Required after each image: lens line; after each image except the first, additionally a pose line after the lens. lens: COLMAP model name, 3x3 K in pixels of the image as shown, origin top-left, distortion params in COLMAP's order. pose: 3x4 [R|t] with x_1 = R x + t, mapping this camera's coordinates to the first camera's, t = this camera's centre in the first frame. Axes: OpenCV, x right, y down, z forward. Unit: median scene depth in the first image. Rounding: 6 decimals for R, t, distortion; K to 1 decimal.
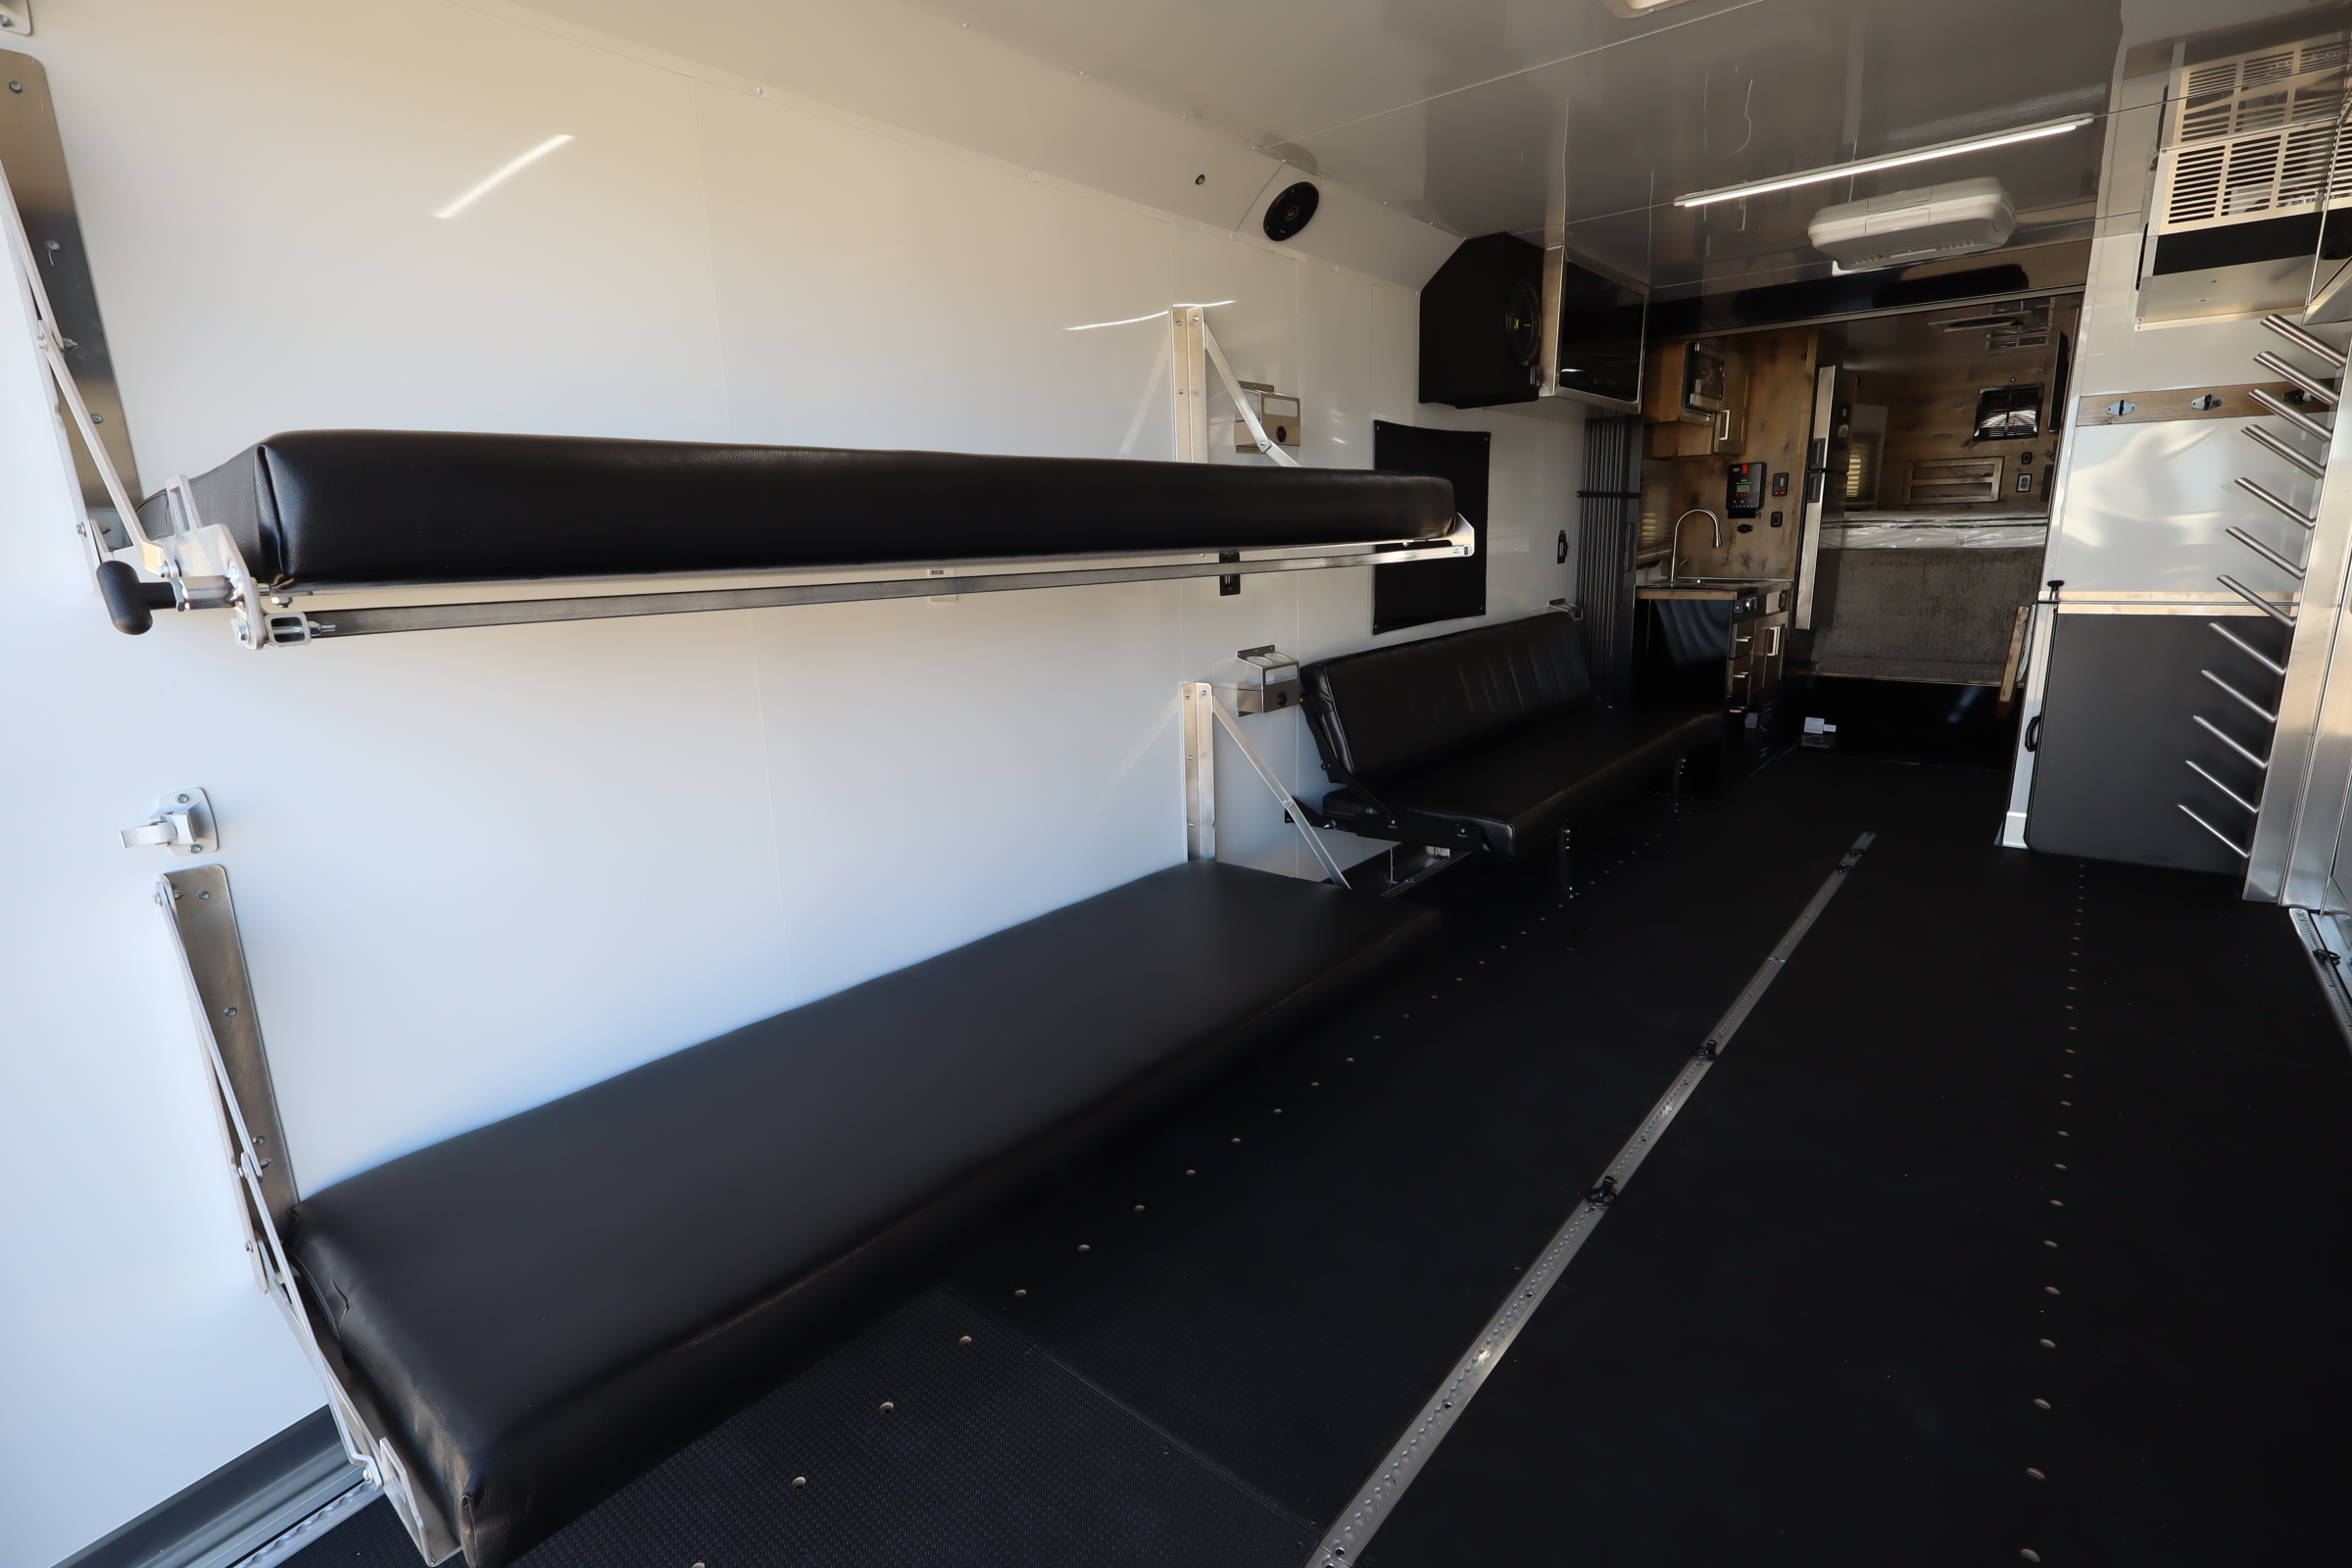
lens RADIAL K [[1085.1, 0, 1176.0], [0, 1085.1, 784.0], [0, 0, 1]] dist [0.001435, -0.000393]
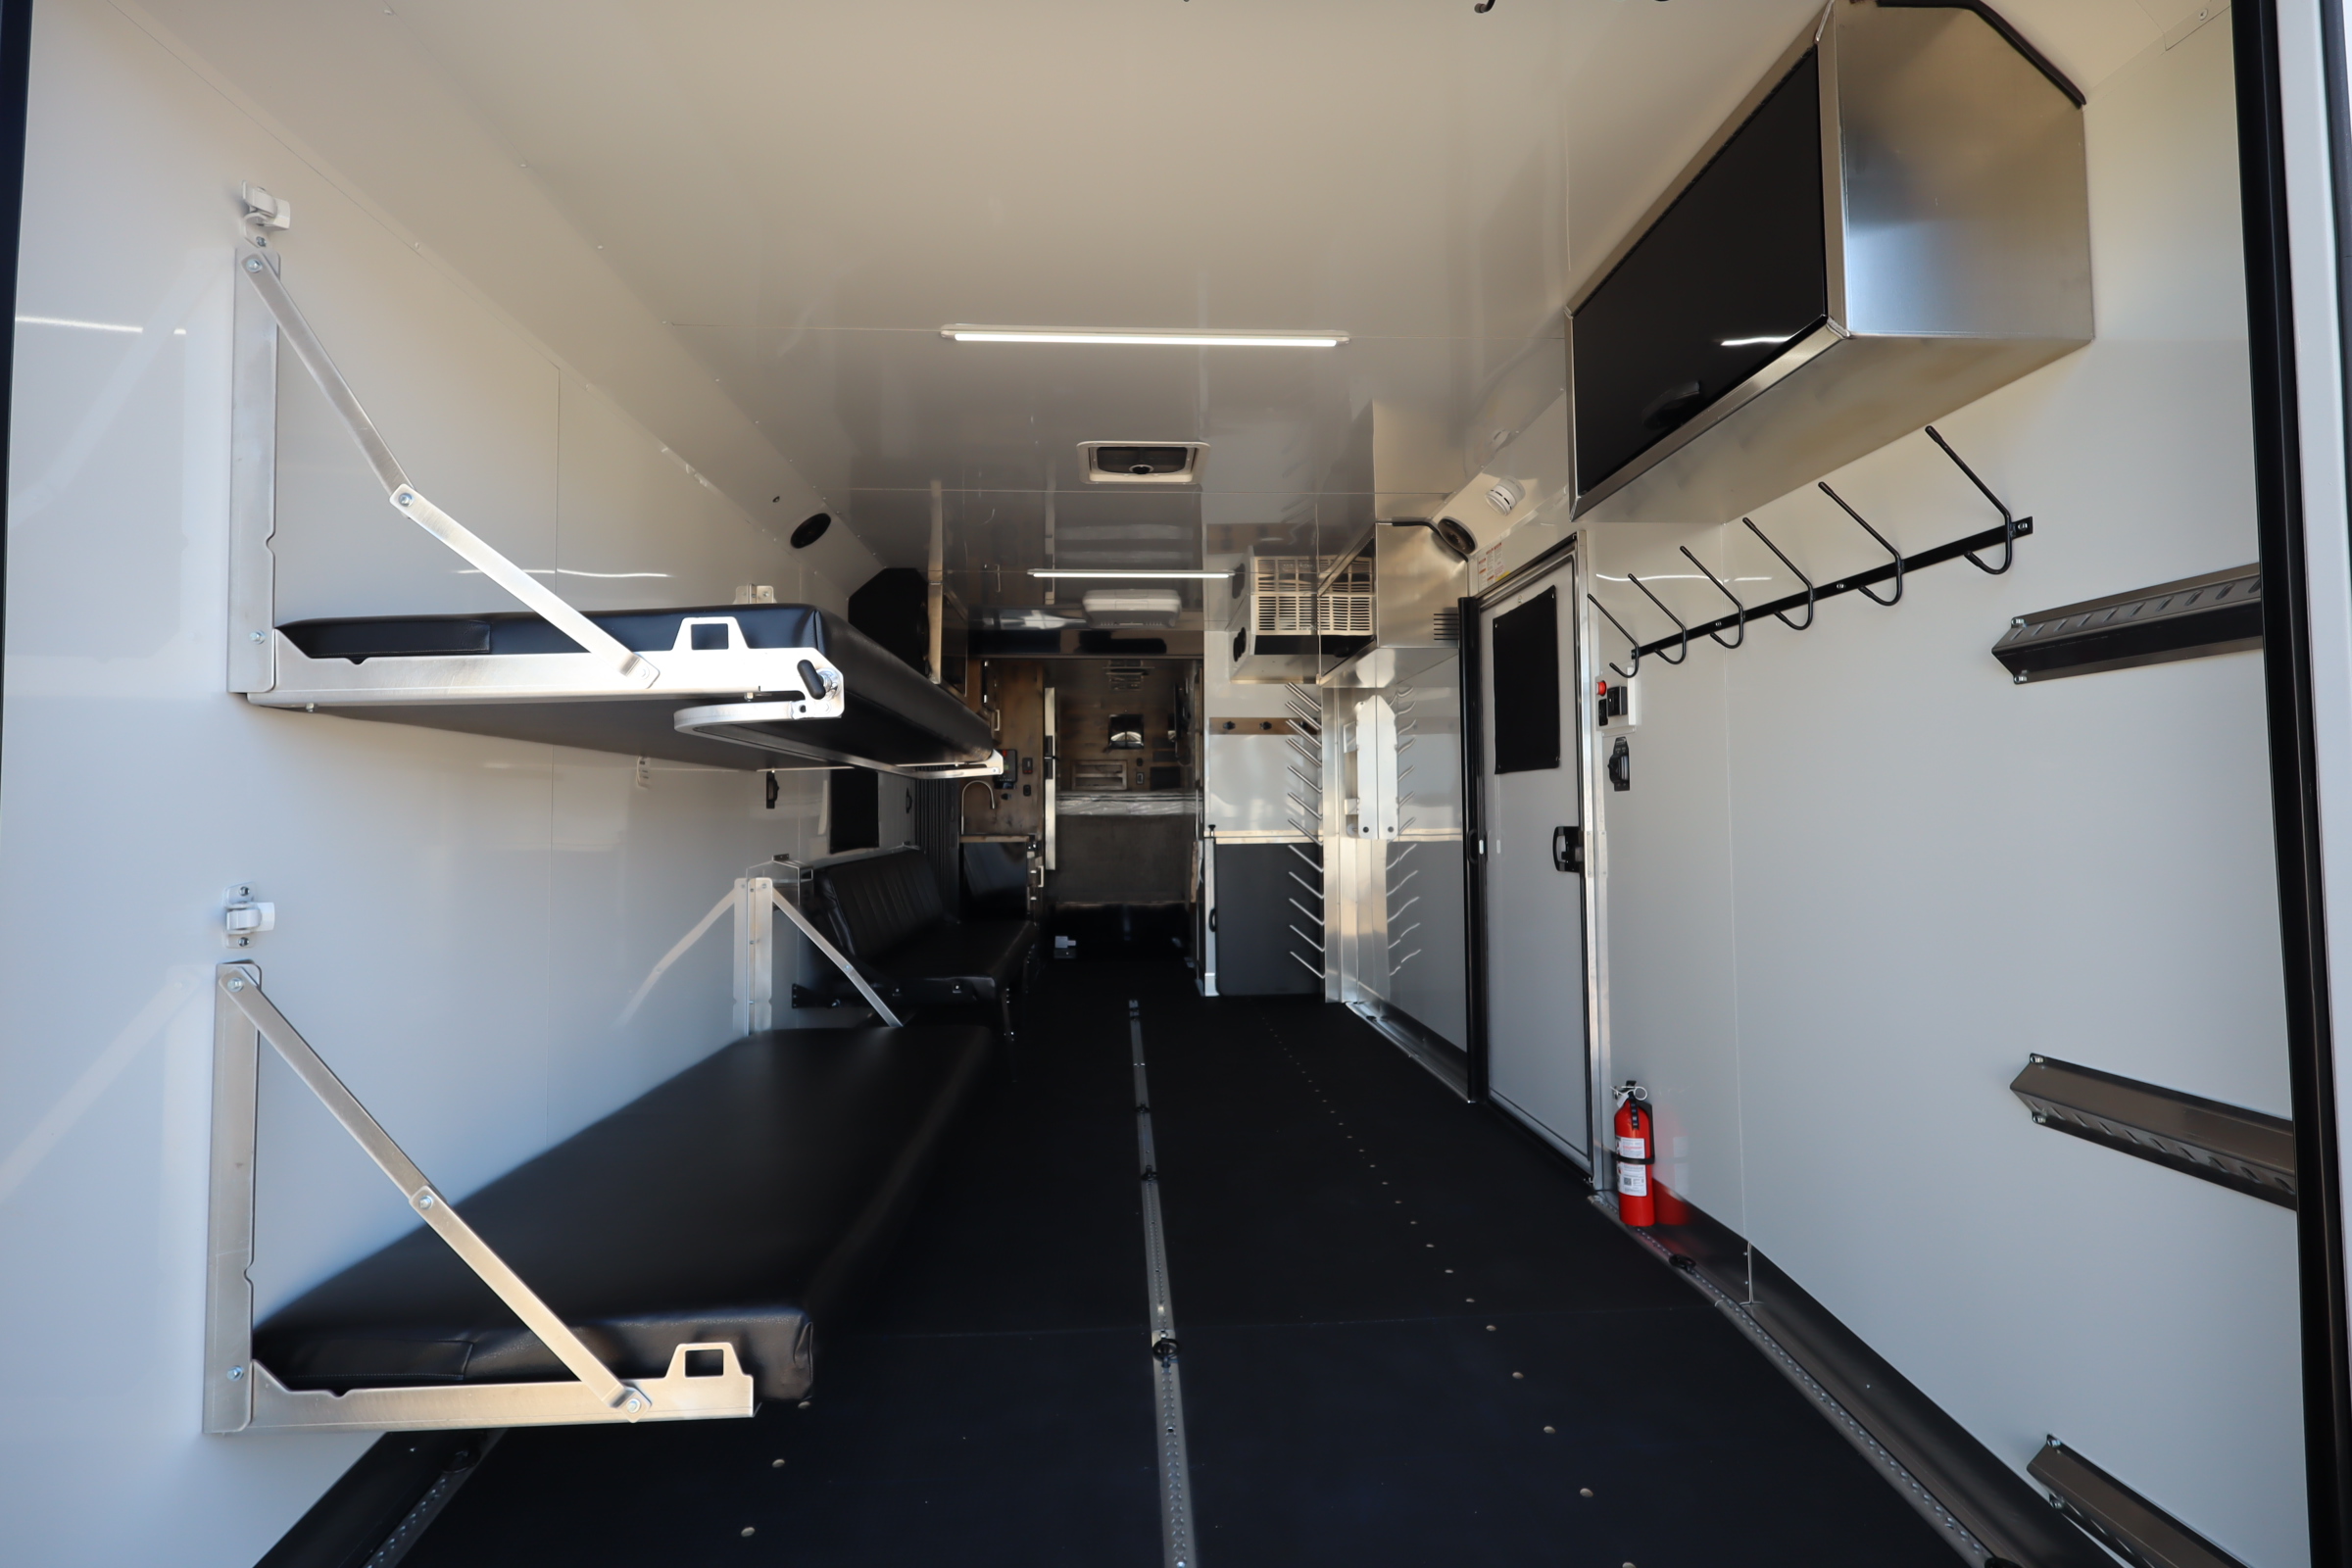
lens RADIAL K [[1085.1, 0, 1176.0], [0, 1085.1, 784.0], [0, 0, 1]] dist [0.001435, -0.000393]
pose [[0.731393, 0.043486, 0.680569, -0.320221], [0.139857, 0.967188, -0.212101, 0.086060], [-0.667461, 0.250311, 0.701313, -0.114079]]
